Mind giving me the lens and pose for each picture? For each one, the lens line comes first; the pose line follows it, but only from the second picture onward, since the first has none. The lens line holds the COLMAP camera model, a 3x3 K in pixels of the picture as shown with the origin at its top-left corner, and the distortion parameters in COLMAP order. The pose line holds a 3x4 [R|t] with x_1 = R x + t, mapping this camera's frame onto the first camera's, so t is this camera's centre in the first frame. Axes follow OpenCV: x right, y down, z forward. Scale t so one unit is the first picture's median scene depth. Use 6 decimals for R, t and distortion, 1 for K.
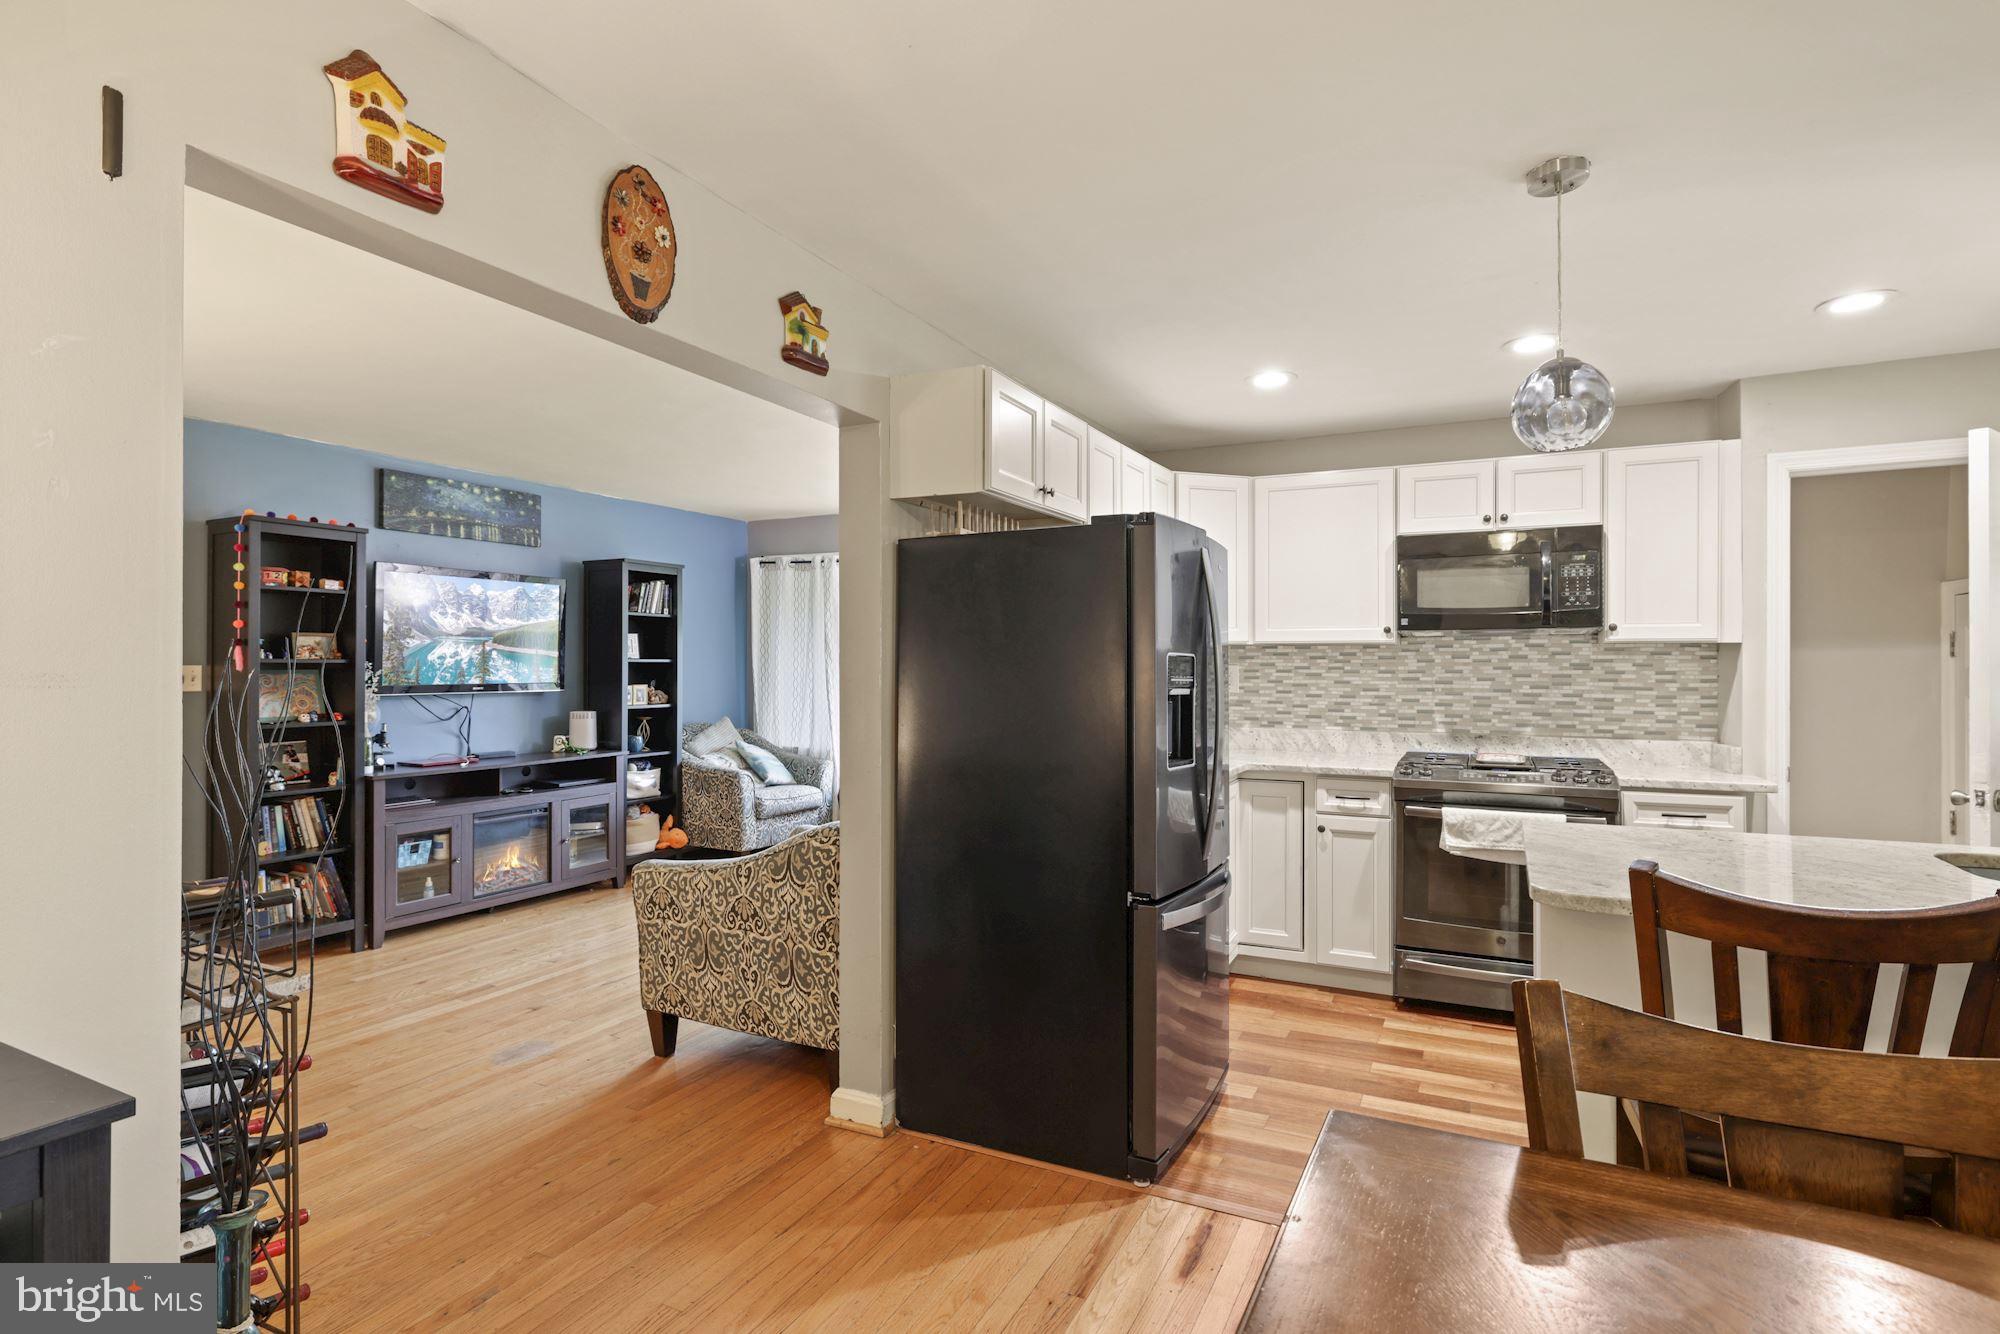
lens RADIAL K [[972.9, 0, 1003.4], [0, 972.9, 660.6], [0, 0, 1]] dist [-0.000153, -0.000236]
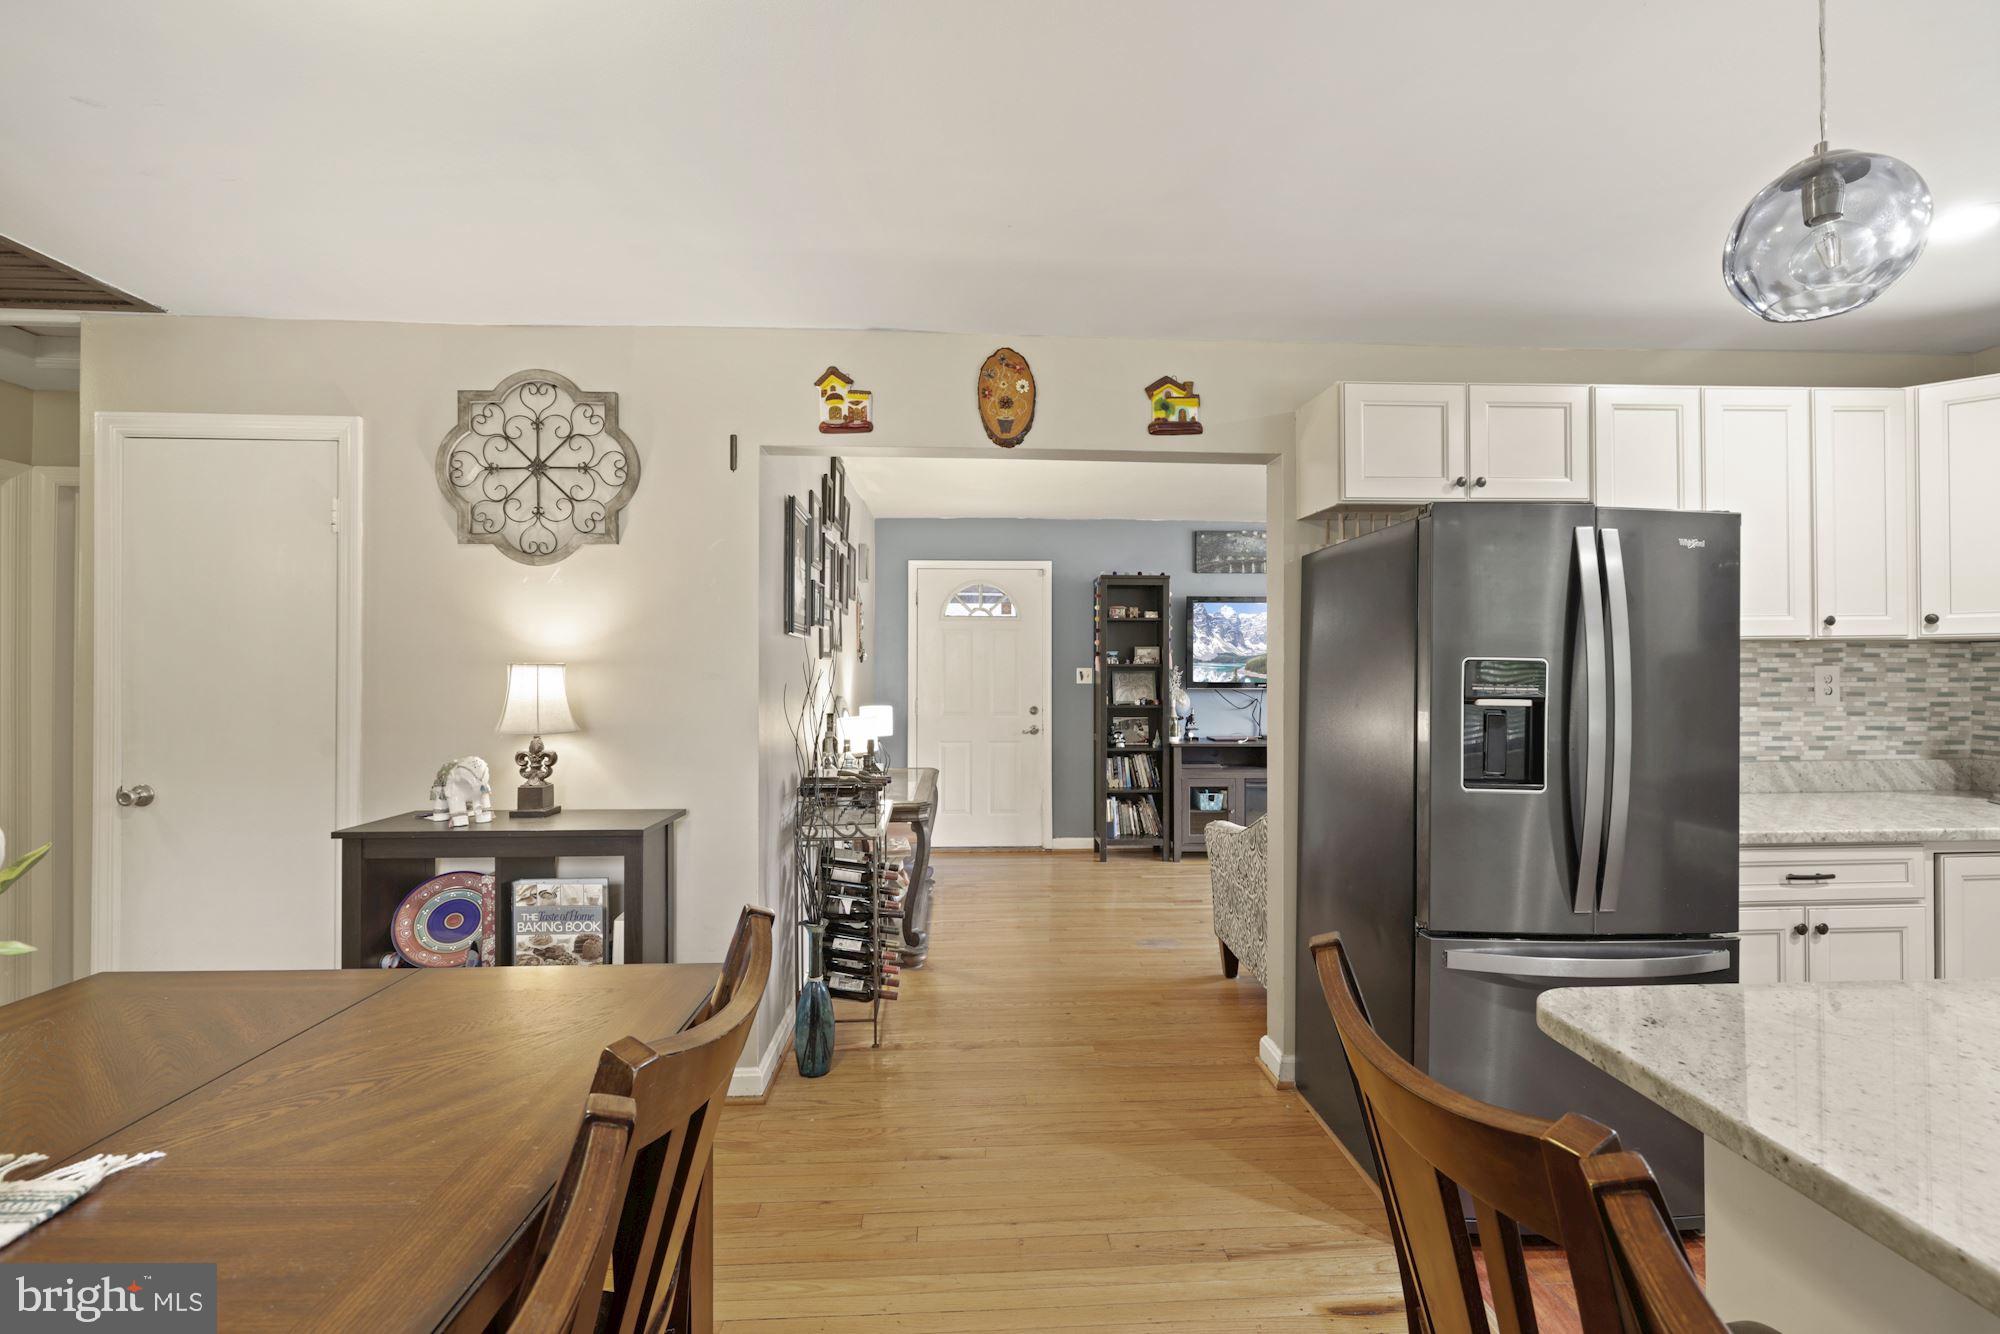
lens RADIAL K [[861.4, 0, 1014.2], [0, 861.4, 658.8], [0, 0, 1]] dist [-0.003274, 0.000226]
pose [[0.503213, -0.007378, -0.864131, 0.366510], [0.004227, 0.999973, -0.006076, -0.002303], [0.864152, -0.000595, 0.503231, 0.146010]]
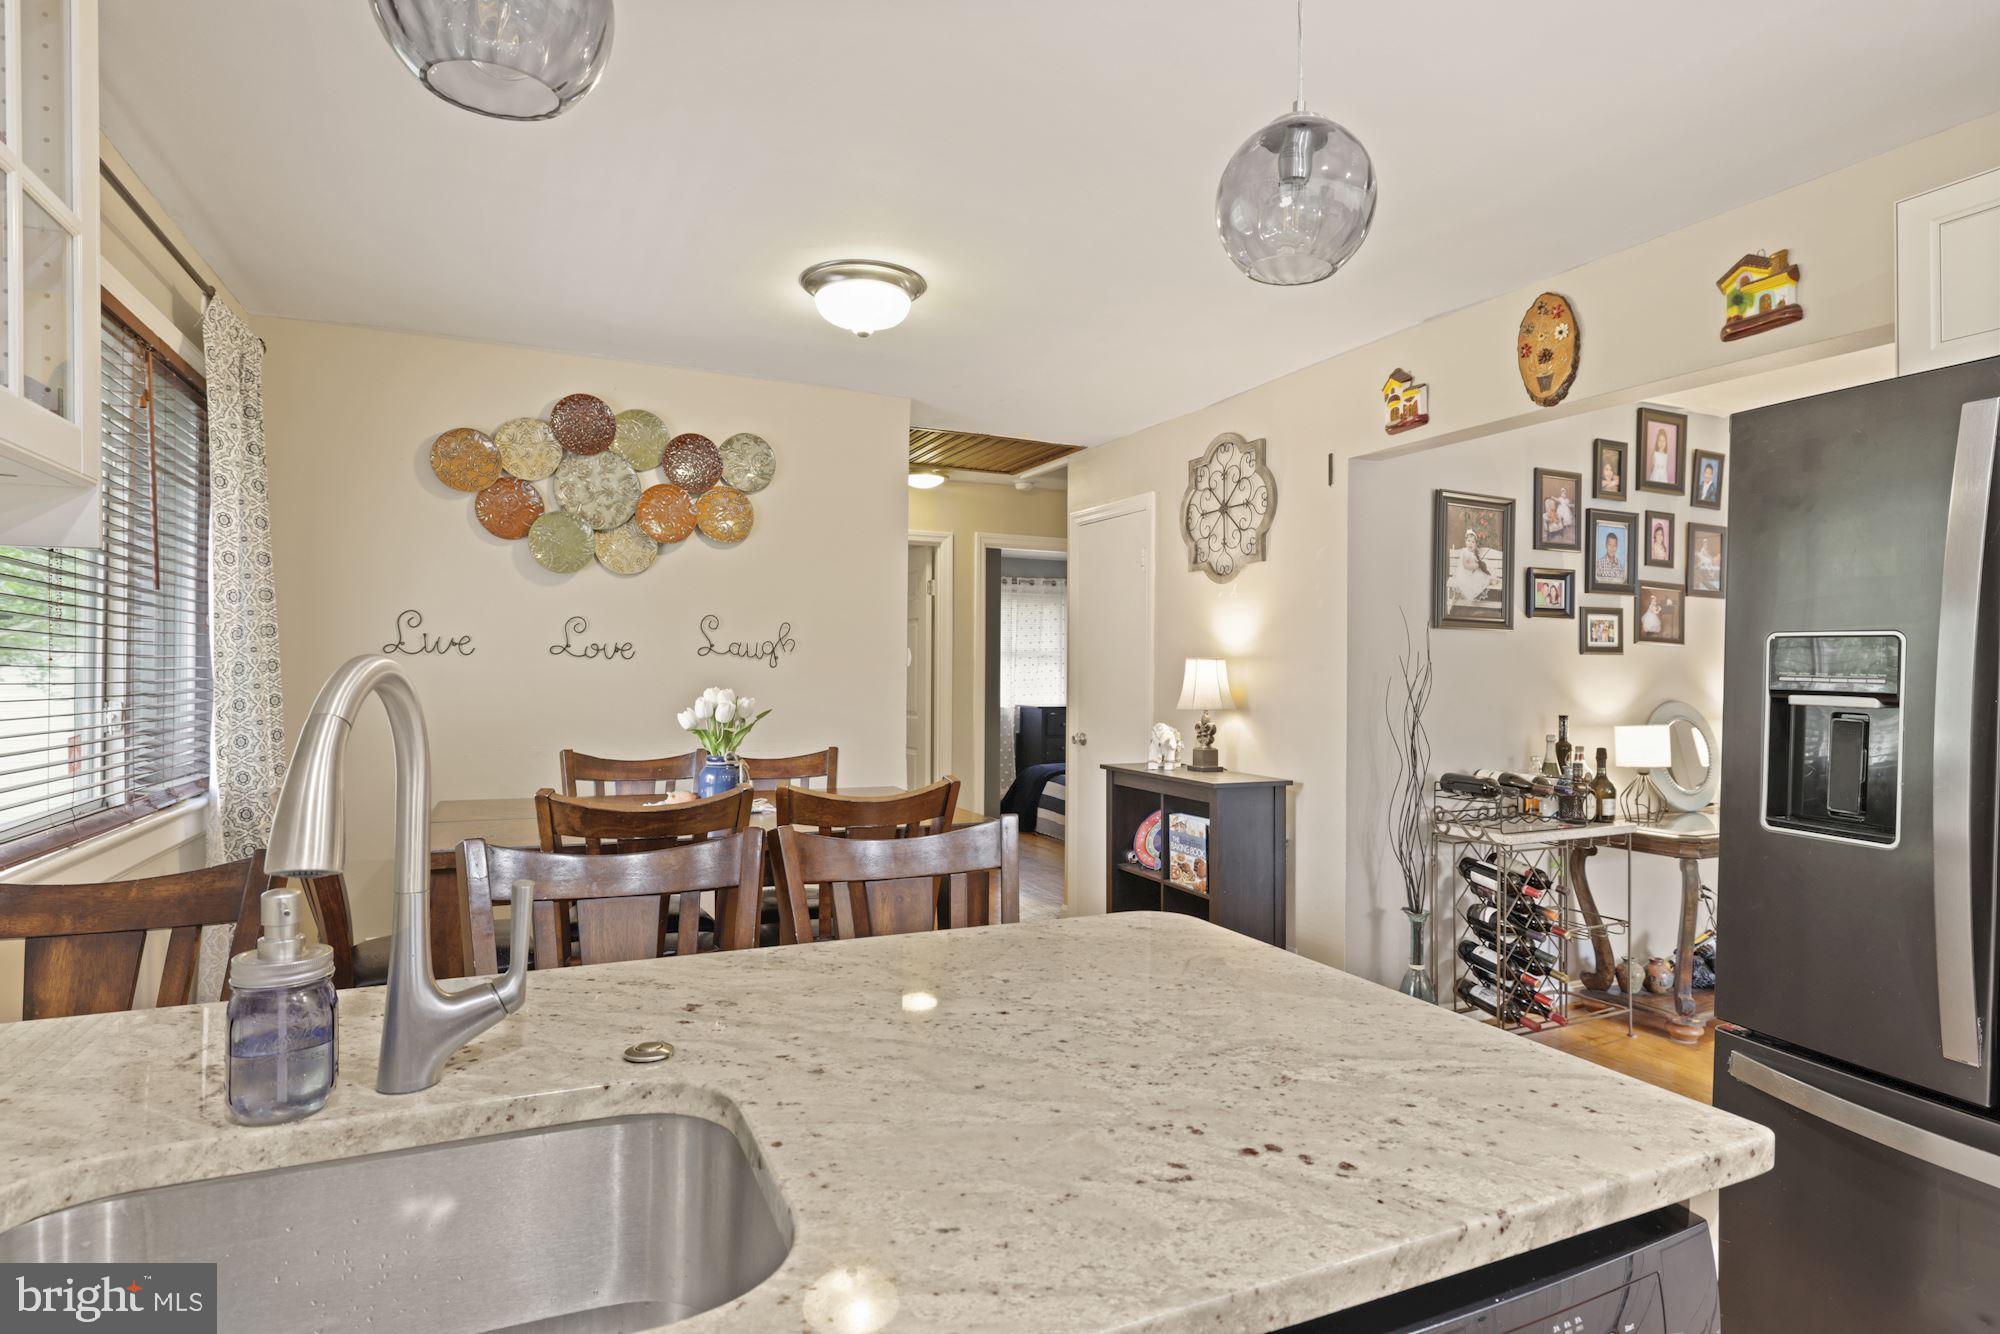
lens RADIAL K [[1053.1, 0, 1018.1], [0, 1053.1, 668.3], [0, 0, 1]] dist [0.015744, -0.008048]
pose [[-0.606668, -0.005825, -0.794934, 0.557259], [-0.003190, 0.999983, -0.004893, 0.010282], [0.794949, -0.000433, -0.606677, 0.590436]]
